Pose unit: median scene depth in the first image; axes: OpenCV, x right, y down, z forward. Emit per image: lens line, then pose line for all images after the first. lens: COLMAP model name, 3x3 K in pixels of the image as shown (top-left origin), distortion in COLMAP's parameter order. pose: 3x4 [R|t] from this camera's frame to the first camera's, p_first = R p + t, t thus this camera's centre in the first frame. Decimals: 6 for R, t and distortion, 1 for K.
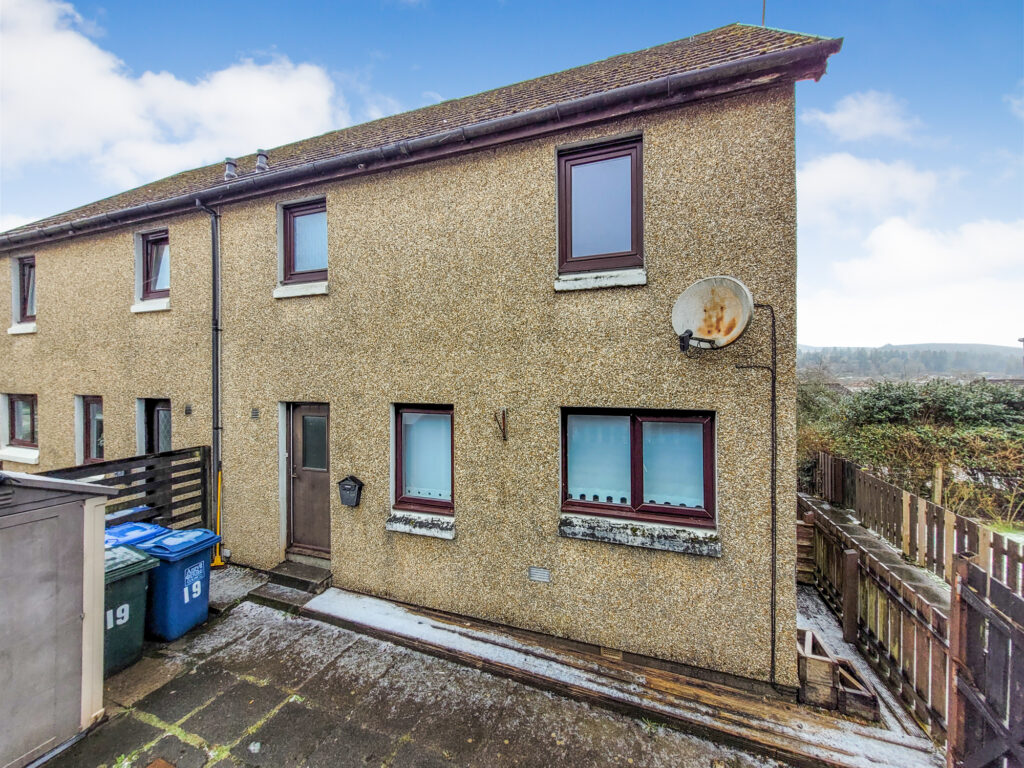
lens RADIAL K [[413.1, 0, 512.0], [0, 413.1, 384.0], [0, 0, 1]] dist [0.000724, -0.000106]
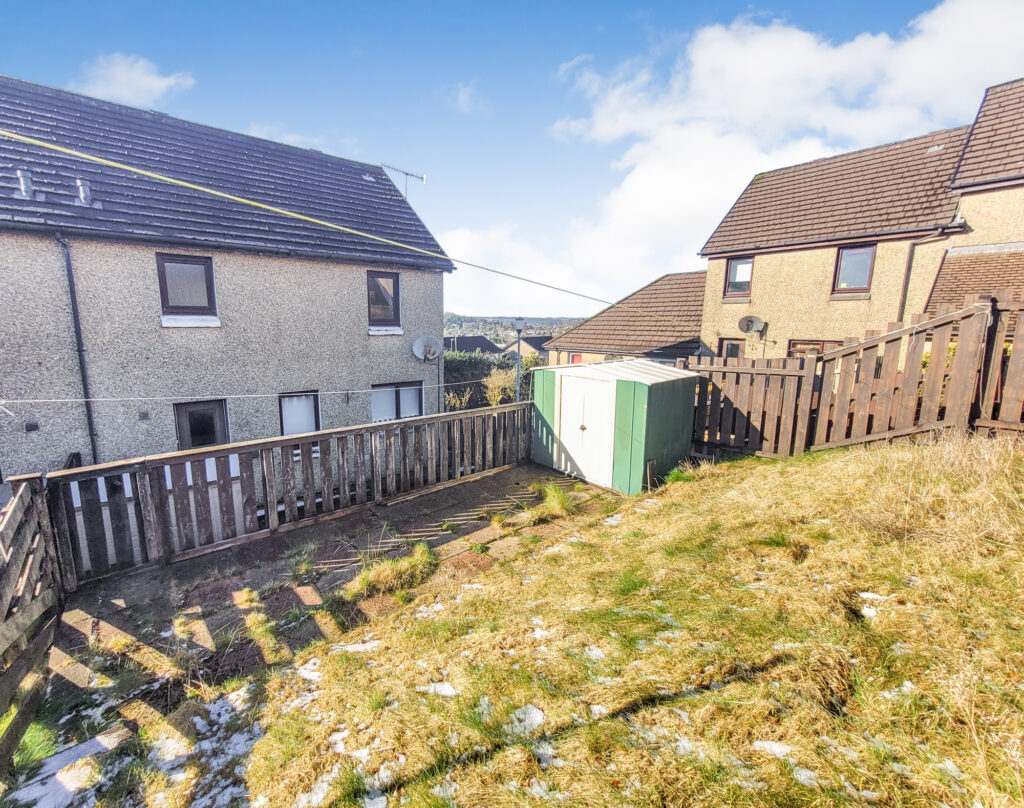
lens RADIAL K [[450.3, 0, 512.0], [0, 450.3, 404.0], [0, 0, 1]] dist [-0.000070, -0.000017]
pose [[0.471182, -0.151669, 0.868898, -1.655911], [0.000476, 0.985149, 0.171703, -0.262469], [-0.882036, -0.080489, 0.464257, -0.838828]]
